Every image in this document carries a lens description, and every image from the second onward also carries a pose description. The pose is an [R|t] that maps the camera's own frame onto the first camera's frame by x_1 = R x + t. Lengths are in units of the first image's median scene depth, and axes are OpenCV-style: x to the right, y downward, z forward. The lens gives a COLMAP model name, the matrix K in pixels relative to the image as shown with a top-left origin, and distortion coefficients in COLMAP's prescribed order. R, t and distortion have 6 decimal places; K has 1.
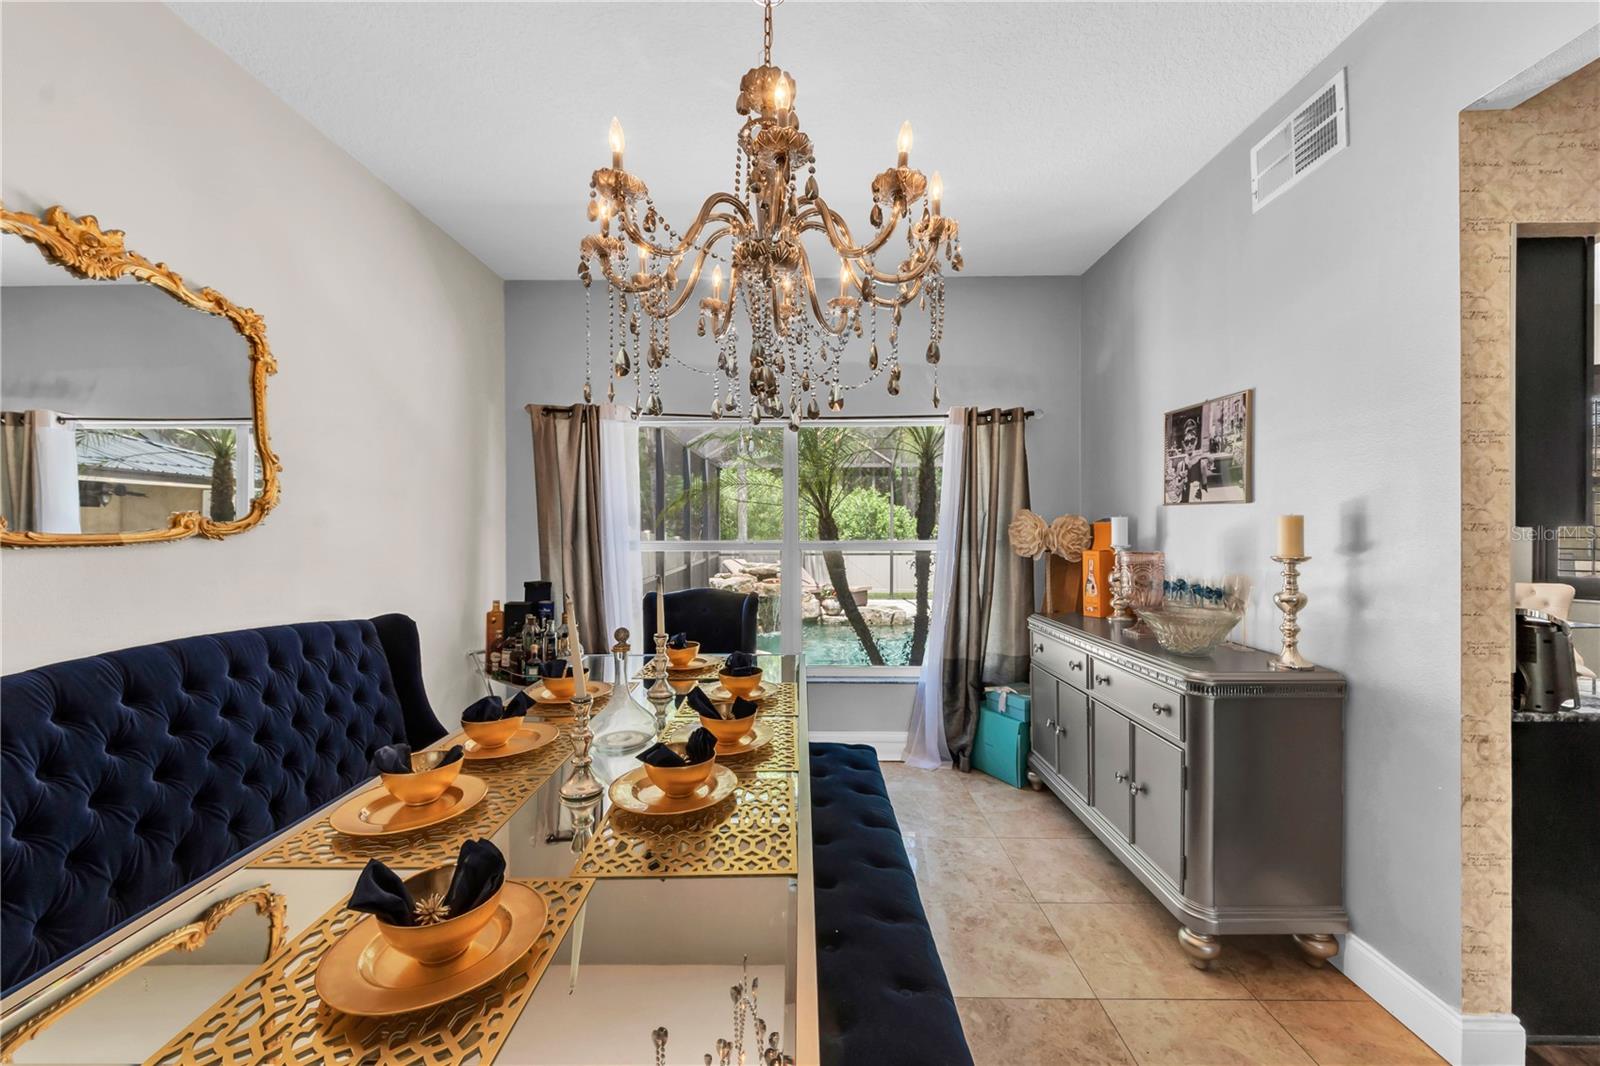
lens RADIAL K [[588.9, 0, 781.2], [0, 588.9, 518.7], [0, 0, 1]] dist [-0.000640, 0.001444]
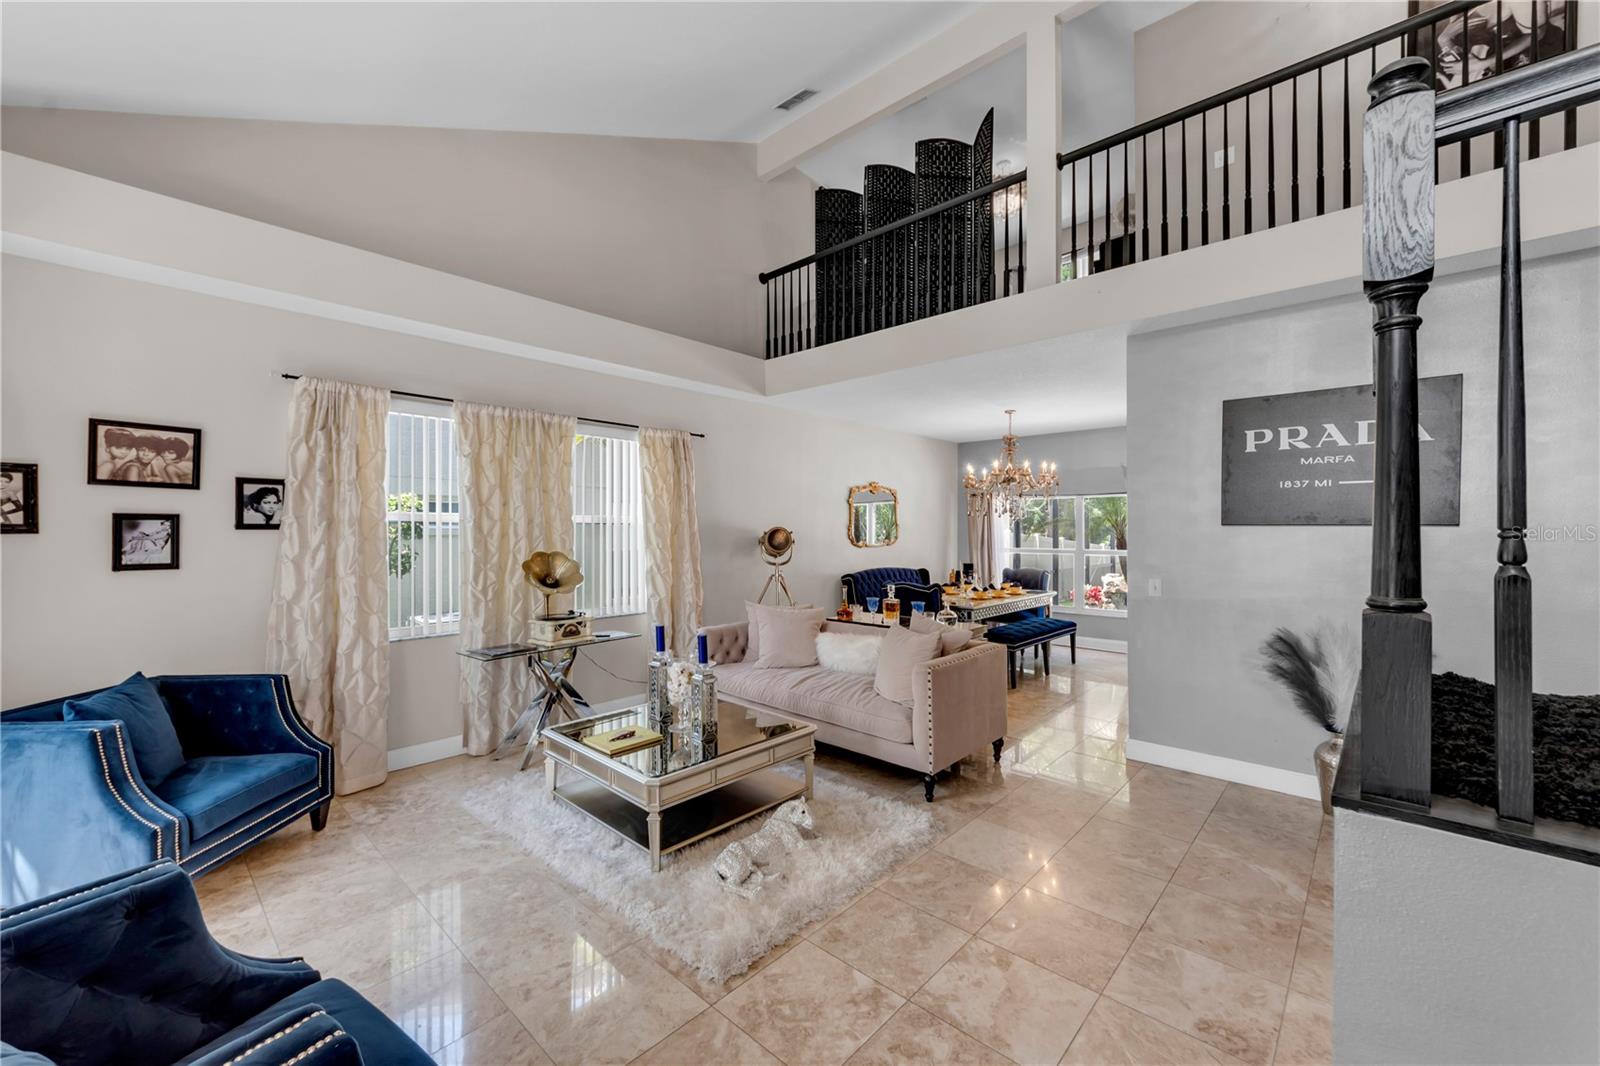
lens RADIAL K [[635.3, 0, 786.7], [0, 635.3, 524.0], [0, 0, 1]] dist [0.003944, 0.001188]
pose [[0.742644, -0.002021, -0.669683, 0.910348], [0.001957, 0.999998, -0.000847, -0.067809], [0.669683, -0.000681, 0.742647, -1.687530]]
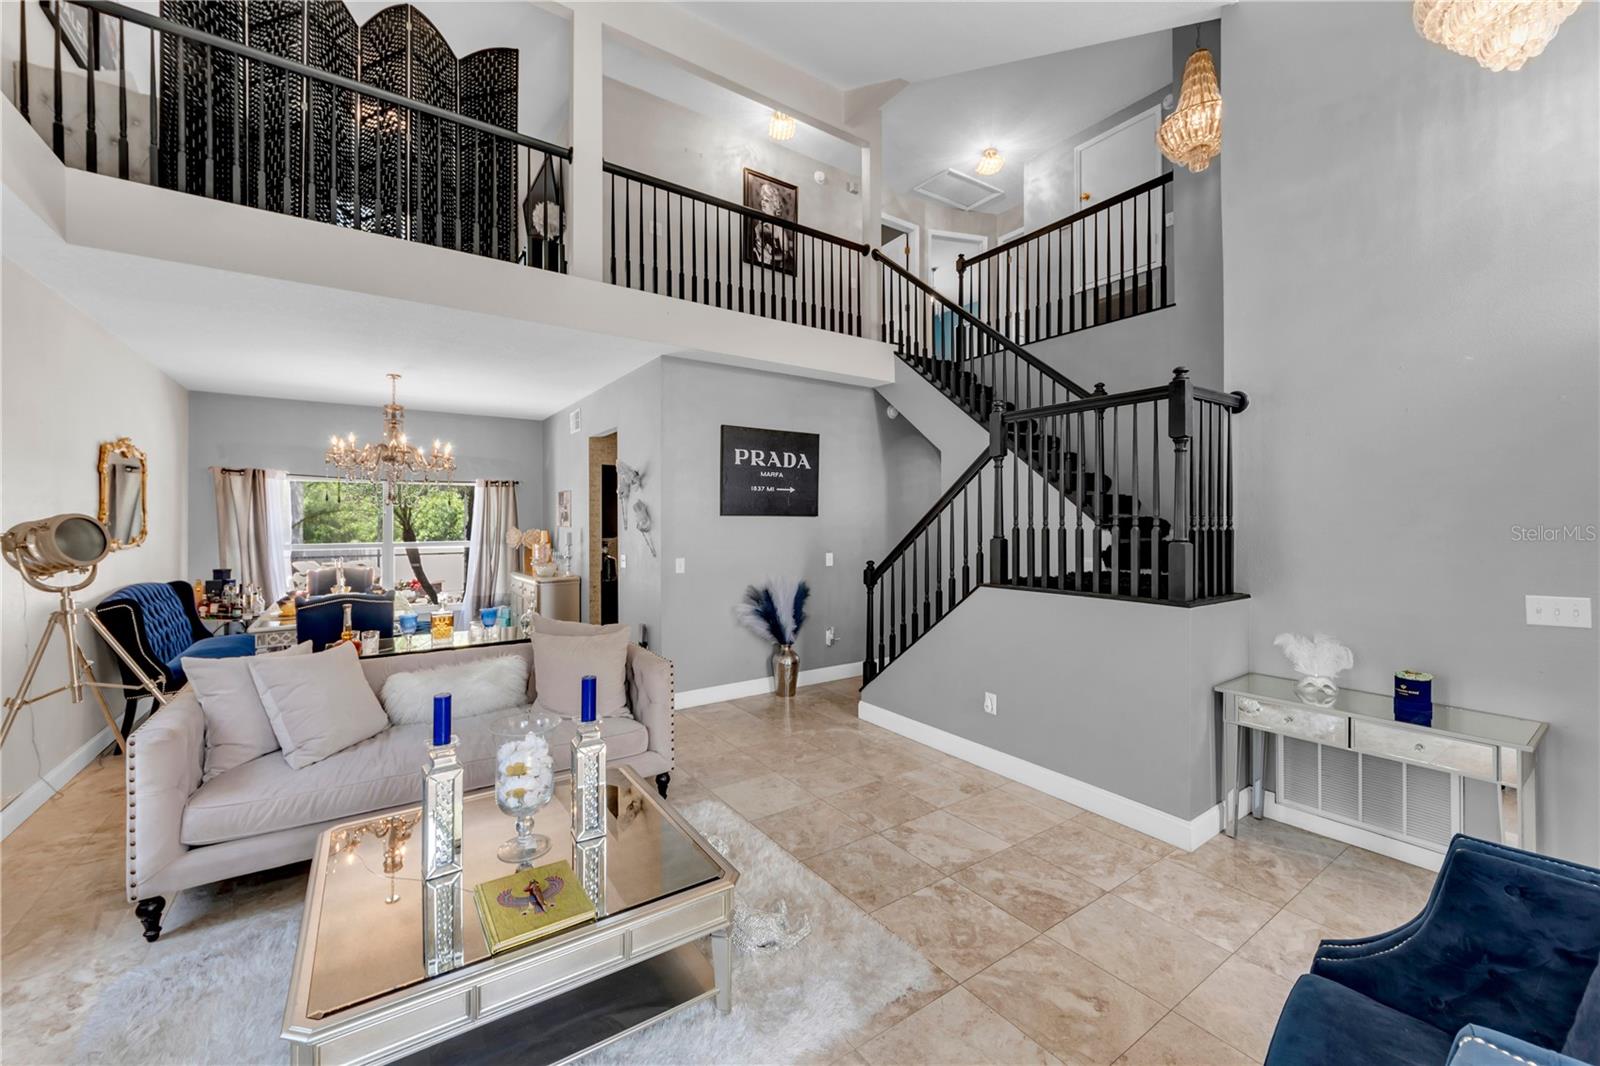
lens RADIAL K [[635.3, 0, 789.5], [0, 635.3, 520.3], [0, 0, 1]] dist [0.003944, 0.001188]
pose [[0.805815, 0.001612, 0.592165, -0.180500], [-0.004852, 0.999981, 0.003881, -0.058368], [-0.592147, -0.006000, 0.805807, -1.675960]]
